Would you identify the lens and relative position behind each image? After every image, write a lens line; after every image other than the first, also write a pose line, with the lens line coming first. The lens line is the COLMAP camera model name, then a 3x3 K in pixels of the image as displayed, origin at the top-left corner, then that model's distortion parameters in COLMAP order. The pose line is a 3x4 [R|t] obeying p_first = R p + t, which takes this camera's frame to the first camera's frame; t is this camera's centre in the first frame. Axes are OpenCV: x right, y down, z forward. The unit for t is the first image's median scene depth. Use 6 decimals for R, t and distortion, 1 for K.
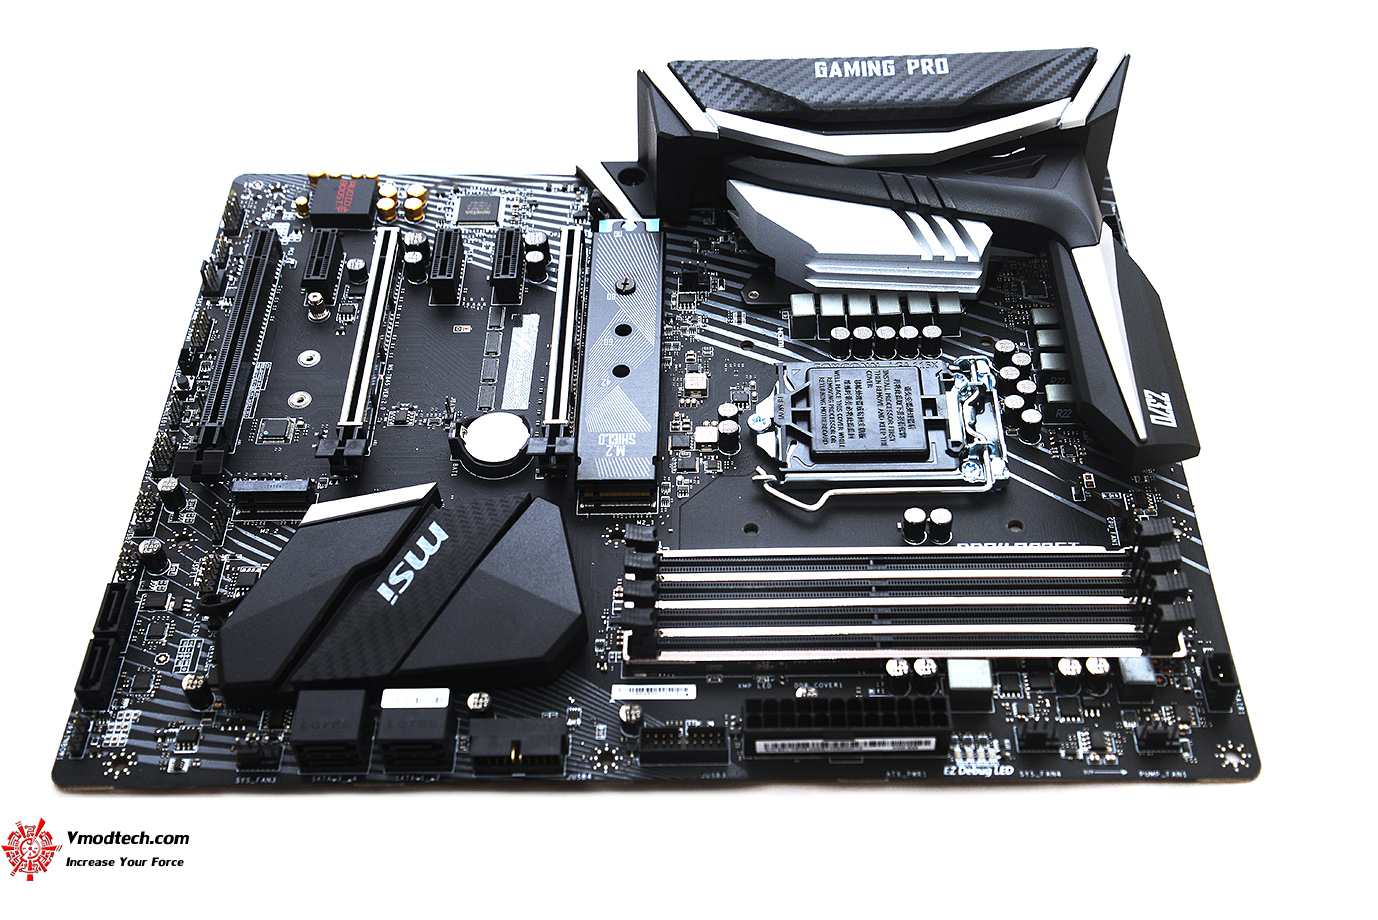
lens RADIAL K [[1623.1, 0, 689.0], [0, 1623.1, 460.0], [0, 0, 1]] dist [0.120787, 0.023235]
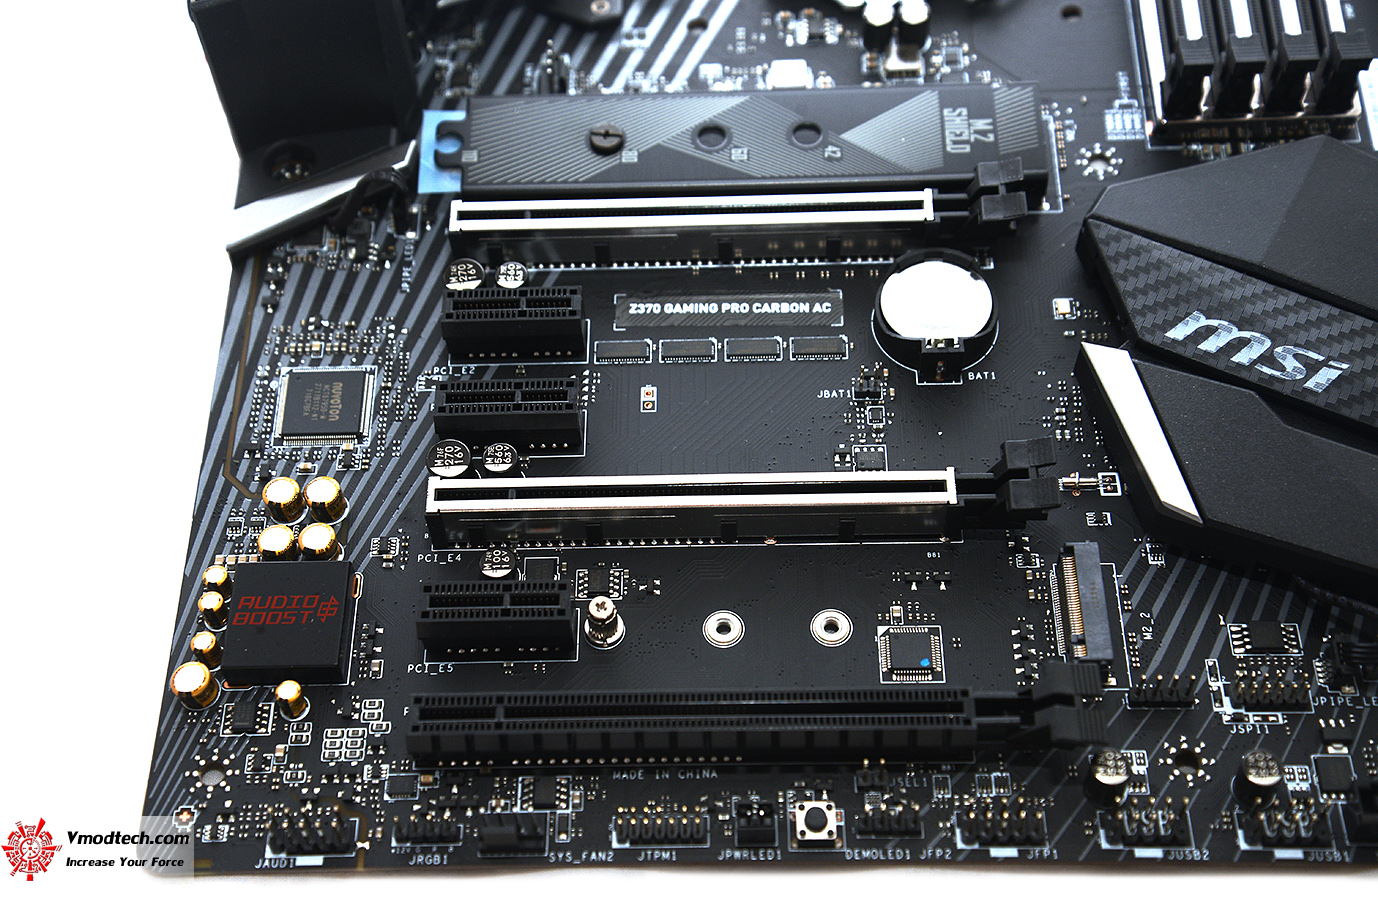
lens RADIAL K [[1994.1, 0, 664.8], [0, 1994.1, 460.7], [0, 0, 1]] dist [0.175113, 0.029265]
pose [[-0.003500, -0.828499, 0.559979, -0.583151], [0.775126, 0.351550, 0.524969, -0.462376], [-0.631797, 0.435891, 0.640961, 0.607370]]
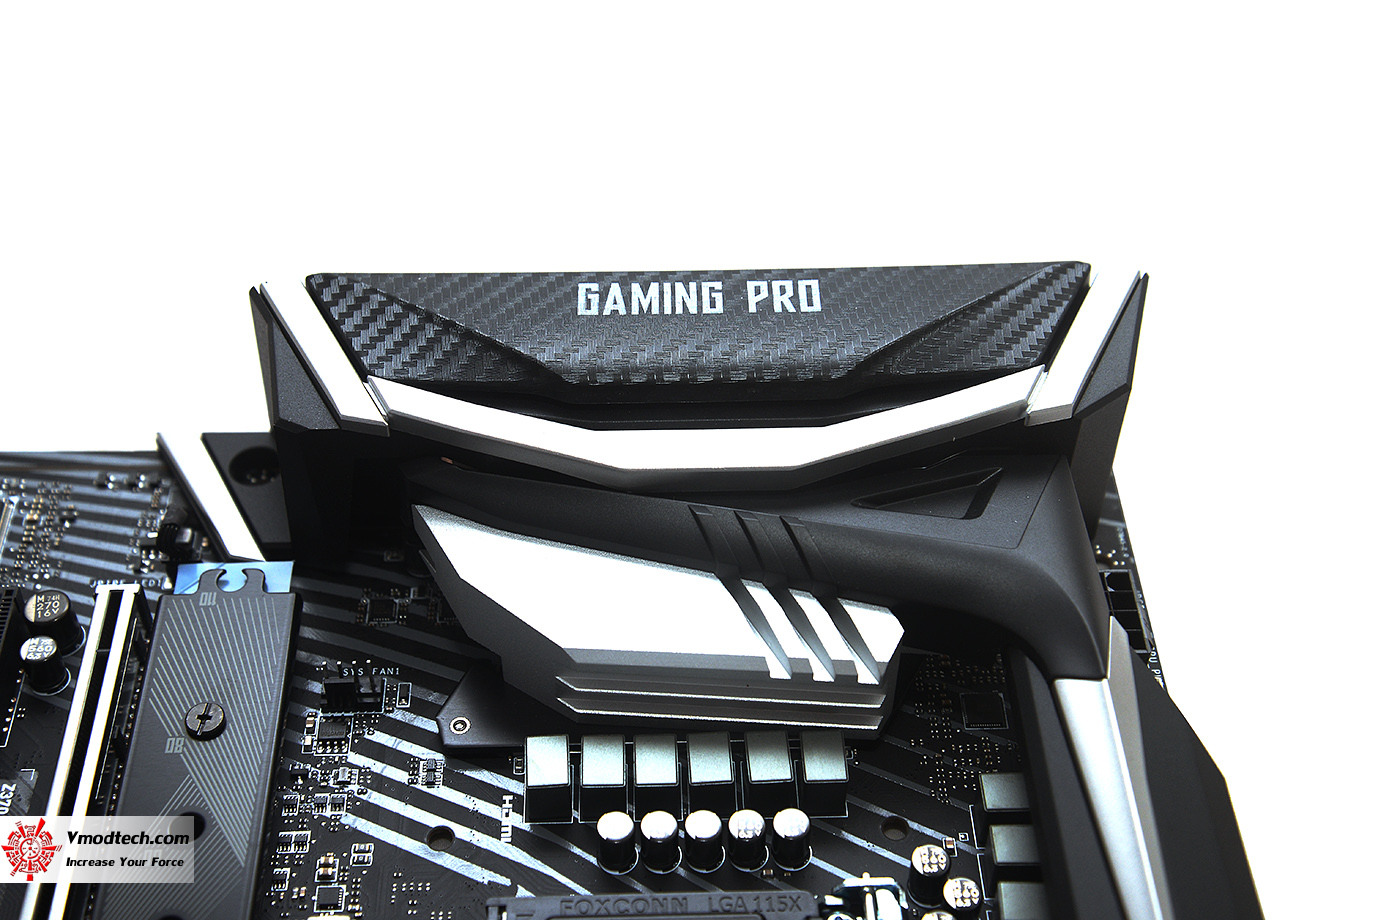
lens RADIAL K [[1906.3, 0, 680.1], [0, 1906.3, 460.4], [0, 0, 1]] dist [0.153397, 0.021618]
pose [[0.998444, -0.001661, 0.055738, 0.082782], [0.002353, 0.999921, -0.012341, -0.194028], [-0.055713, 0.012453, 0.998369, 0.403620]]
